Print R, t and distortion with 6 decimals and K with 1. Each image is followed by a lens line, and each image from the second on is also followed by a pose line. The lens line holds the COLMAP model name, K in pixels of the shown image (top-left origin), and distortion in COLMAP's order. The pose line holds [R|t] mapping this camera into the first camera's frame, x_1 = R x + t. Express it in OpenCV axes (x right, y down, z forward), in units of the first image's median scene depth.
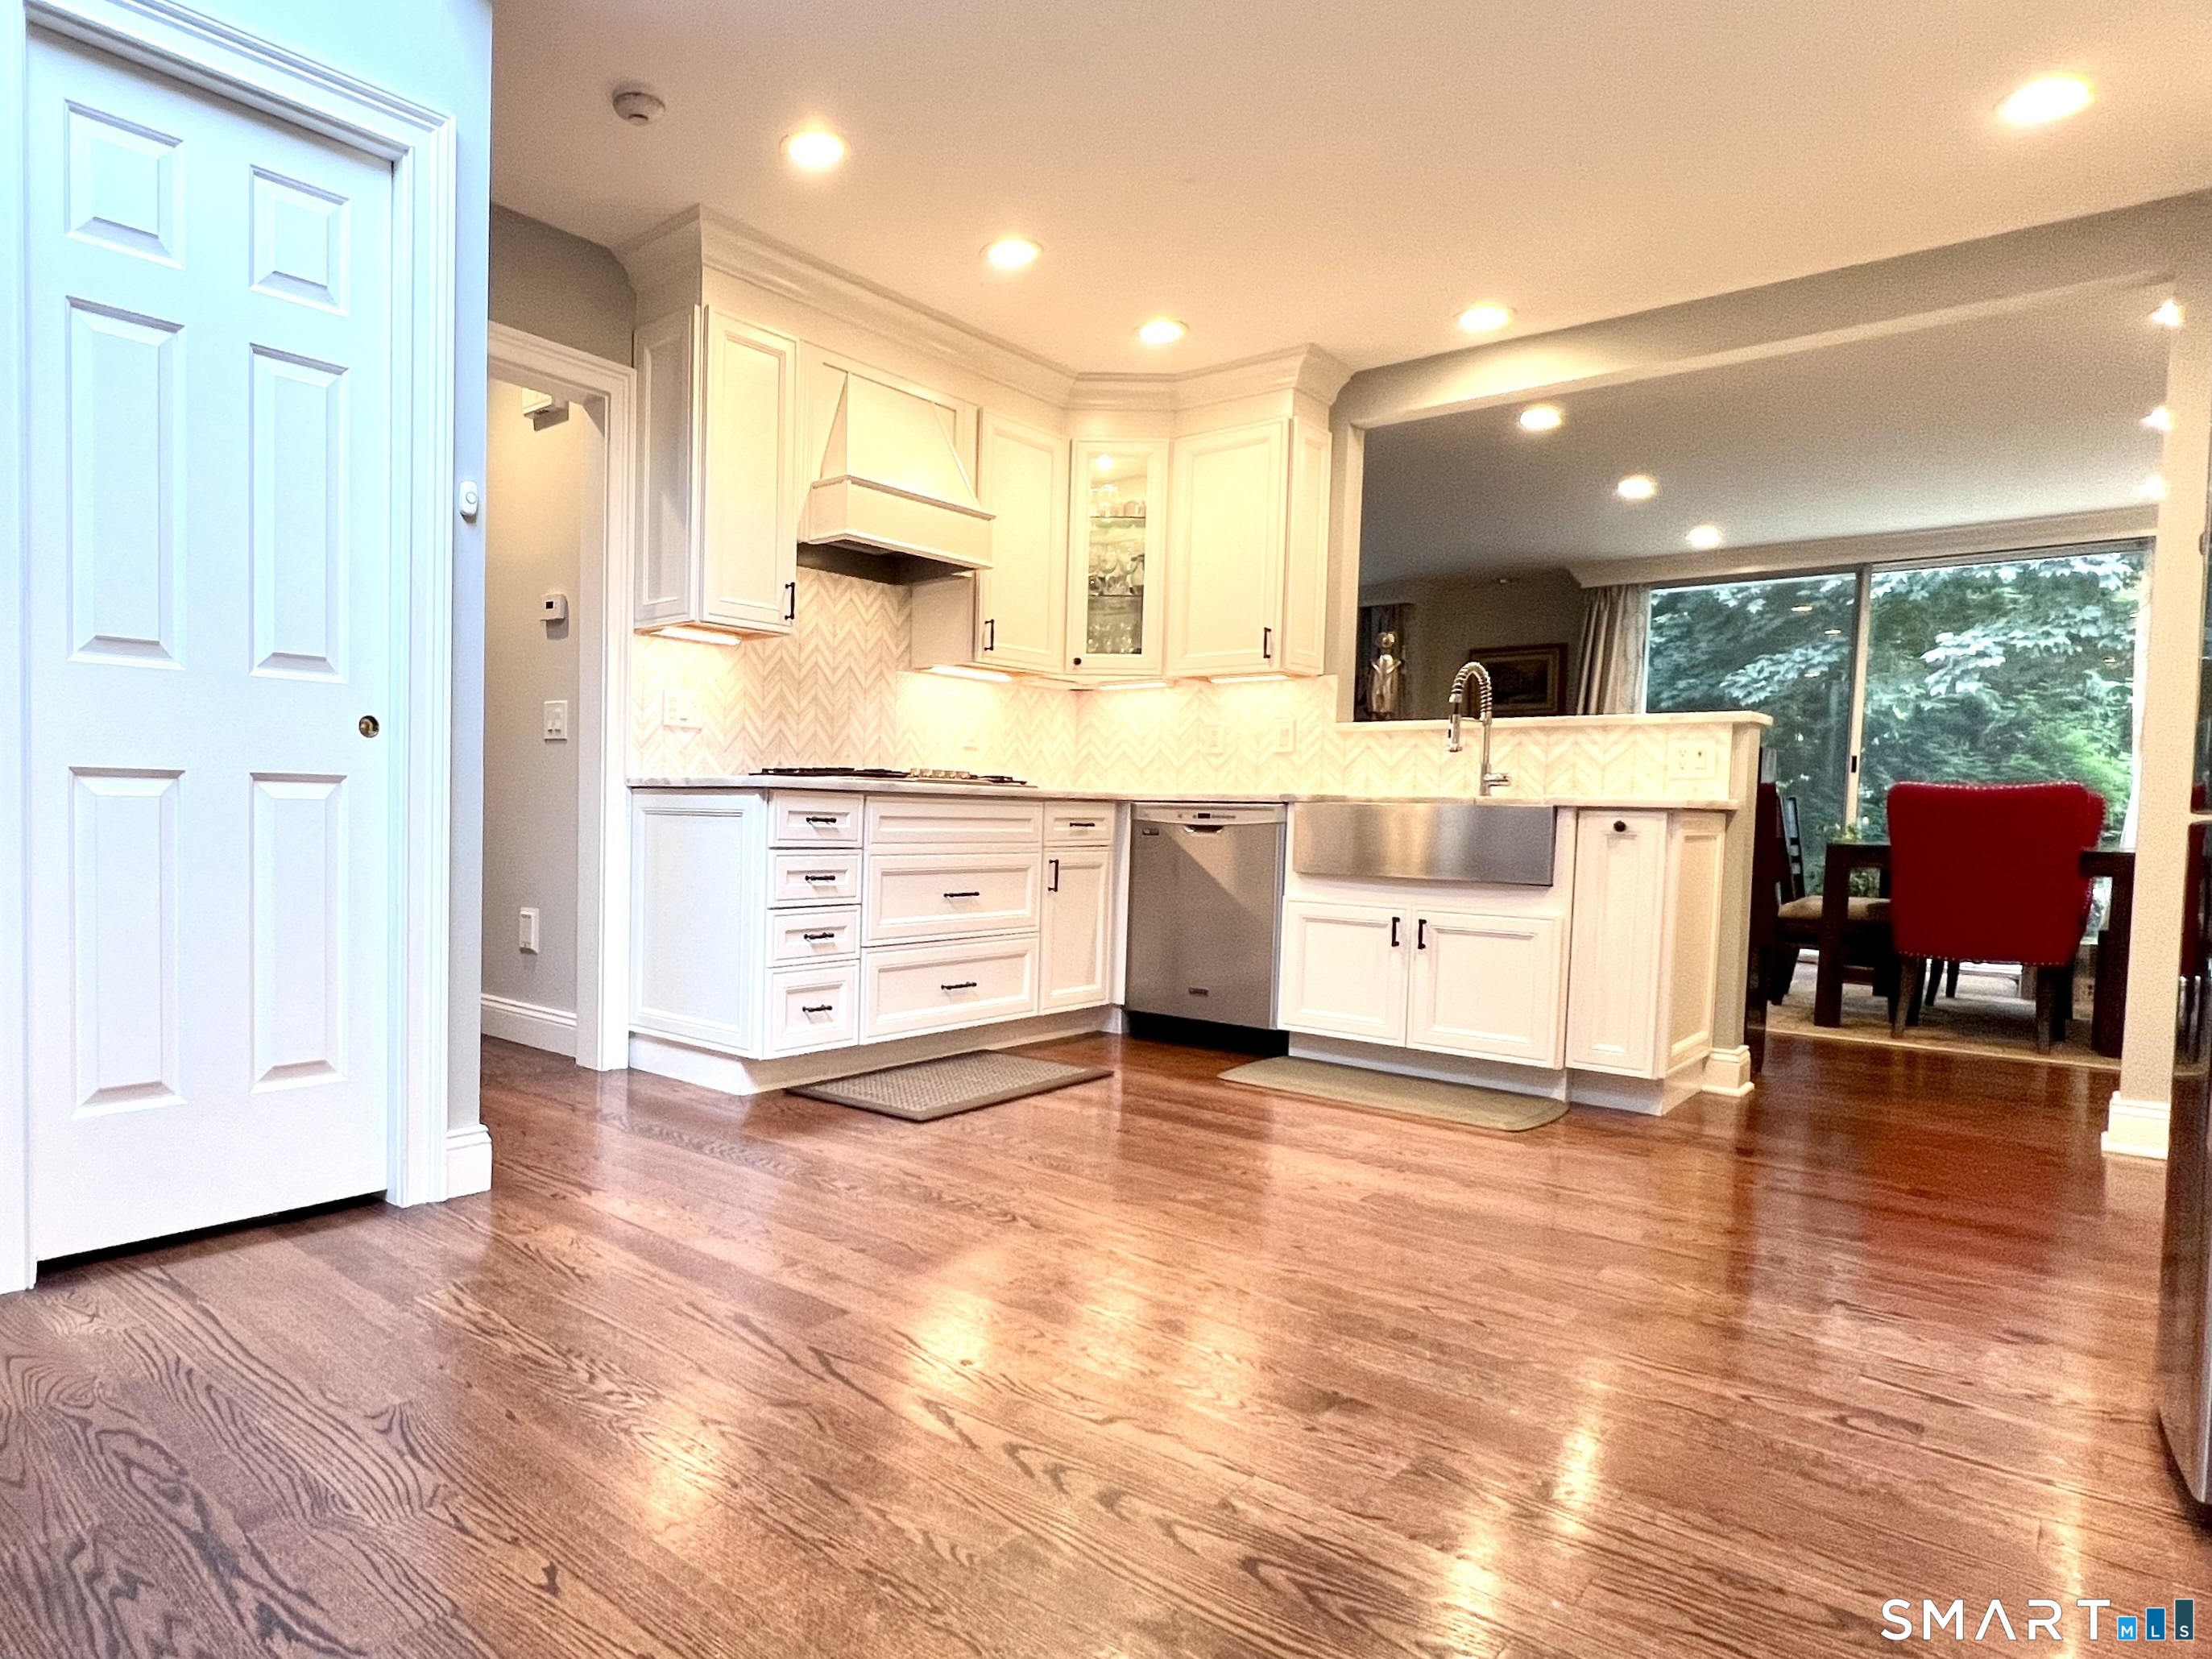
lens RADIAL K [[1300.6, 0, 787.9], [0, 1300.6, 872.1], [0, 0, 1]] dist [-0.004068, -0.000897]
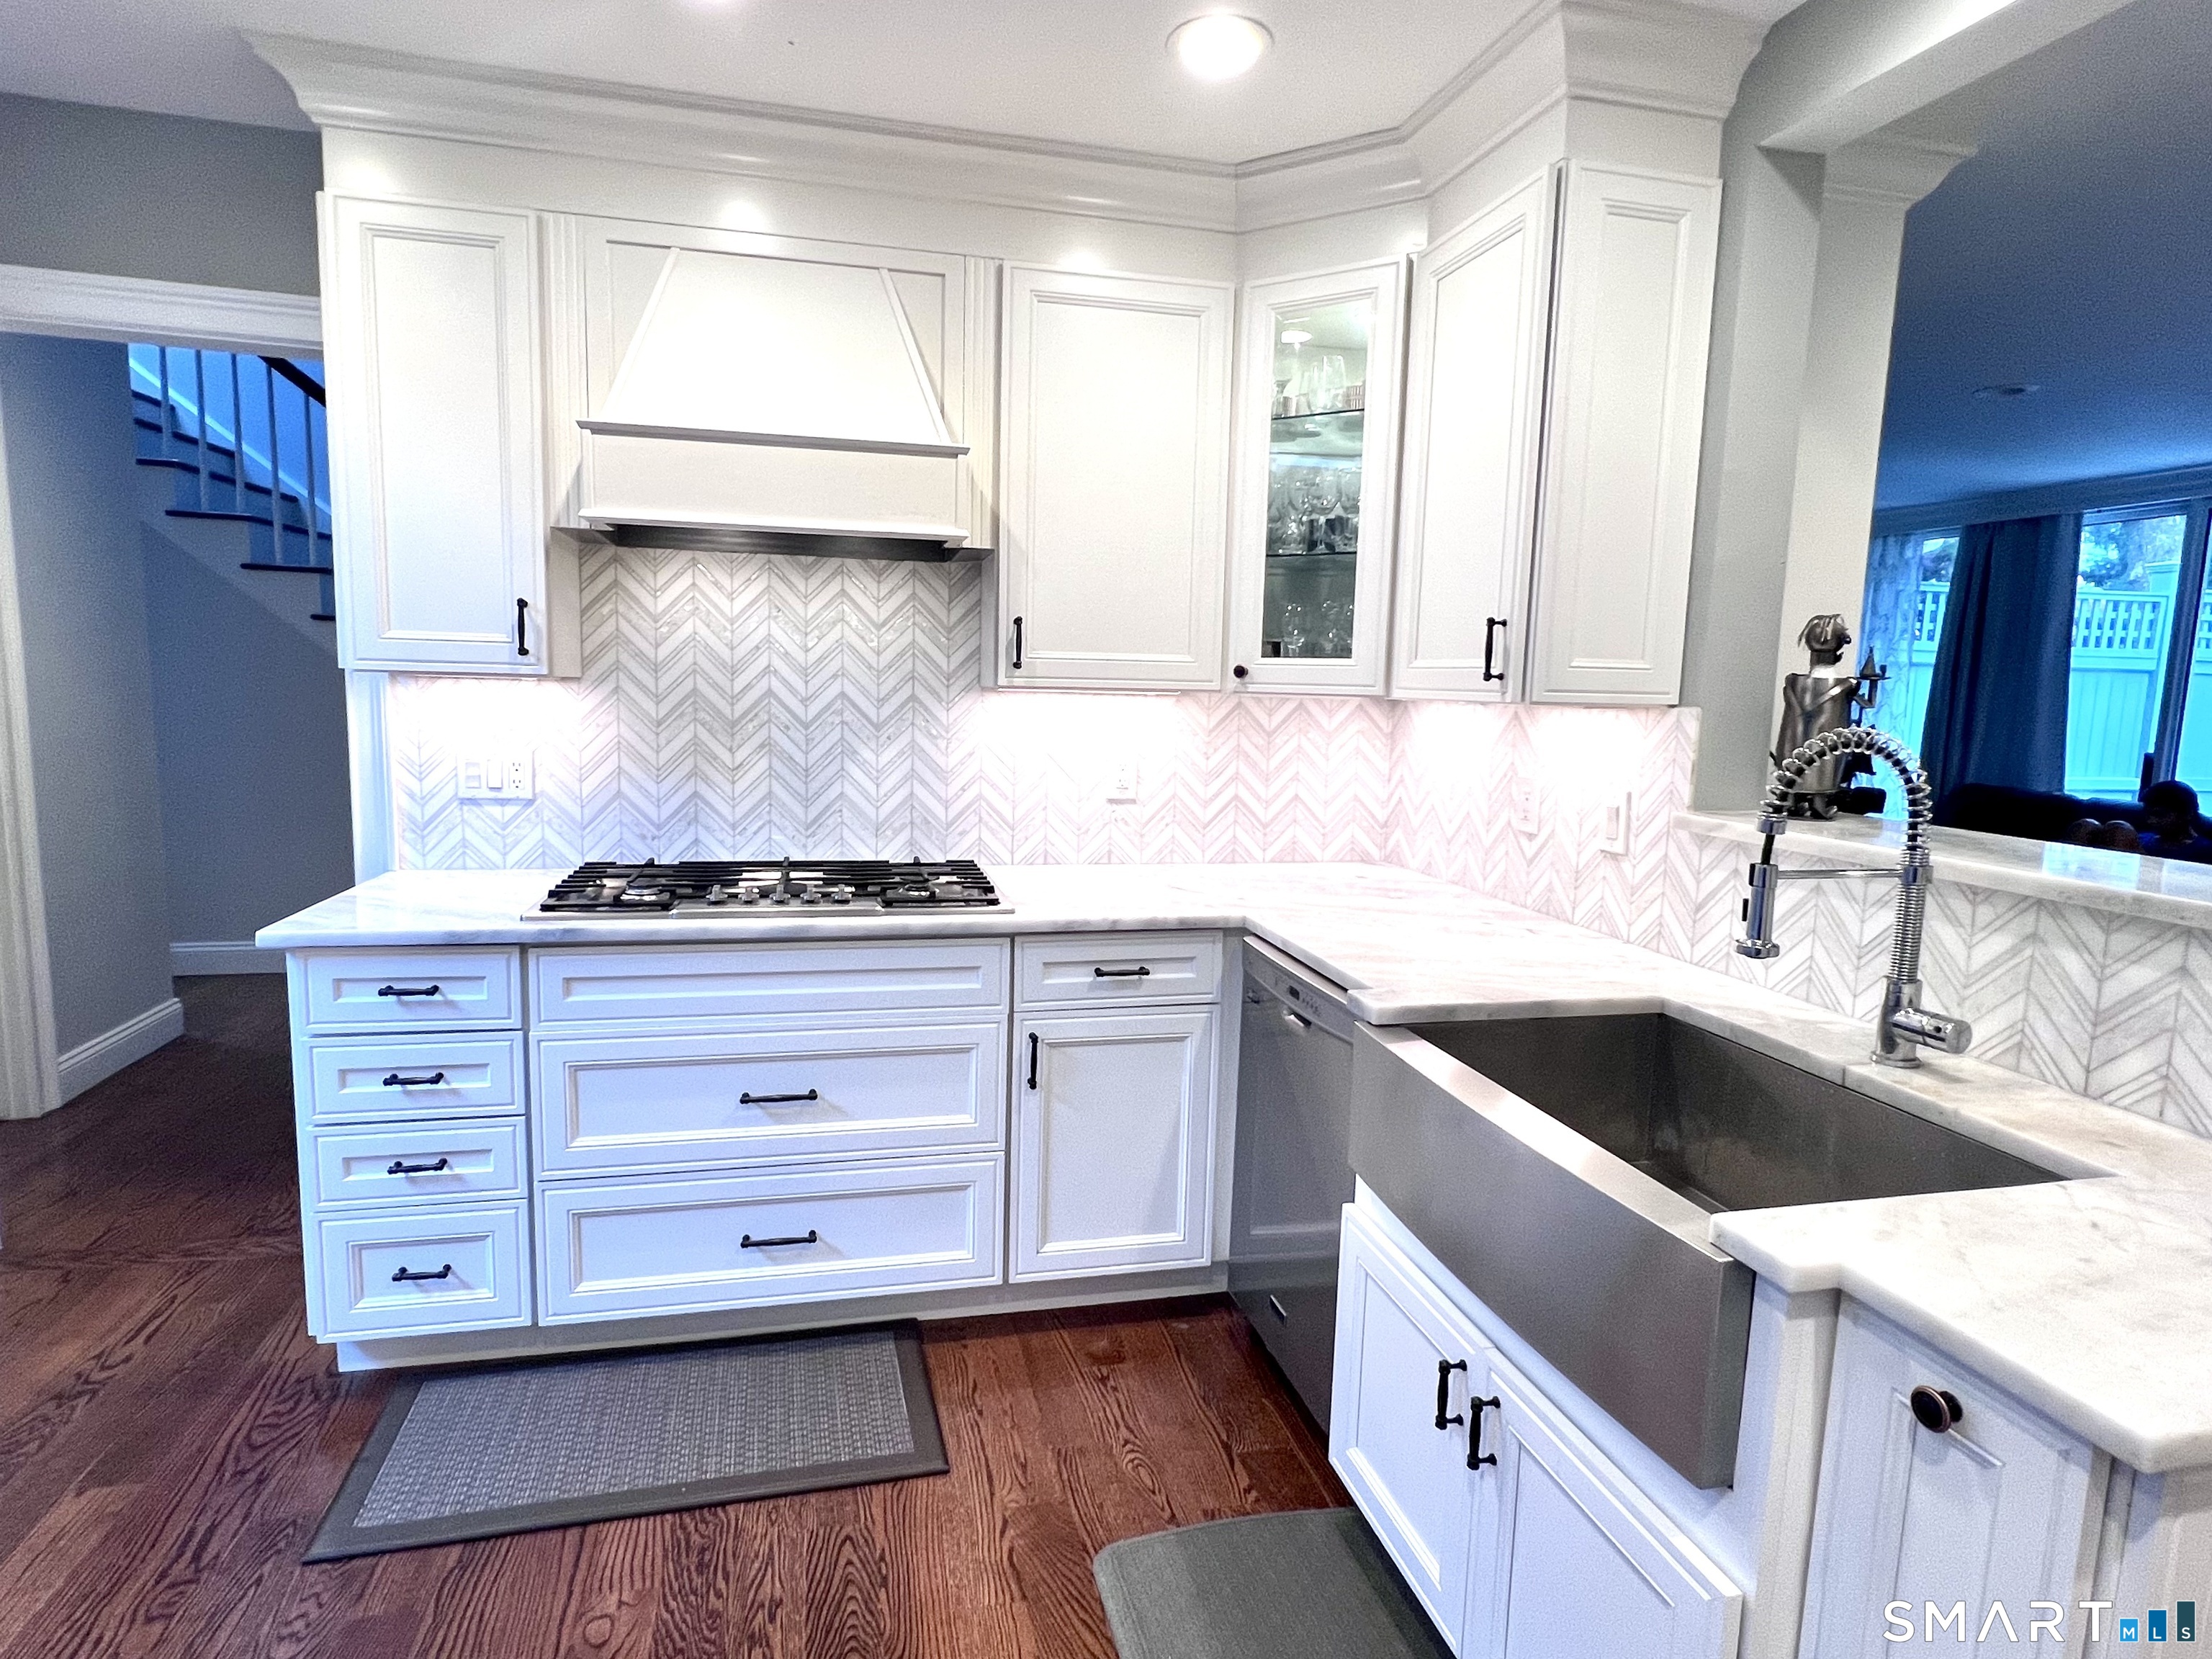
lens RADIAL K [[1181.5, 0, 1096.0], [0, 1181.5, 824.8], [0, 0, 1]] dist [0.000500, -0.000058]
pose [[0.856206, 0.066527, -0.512333, 0.491183], [-0.035471, 0.996904, 0.070171, -0.141215], [0.515415, -0.041908, 0.855916, 0.556190]]
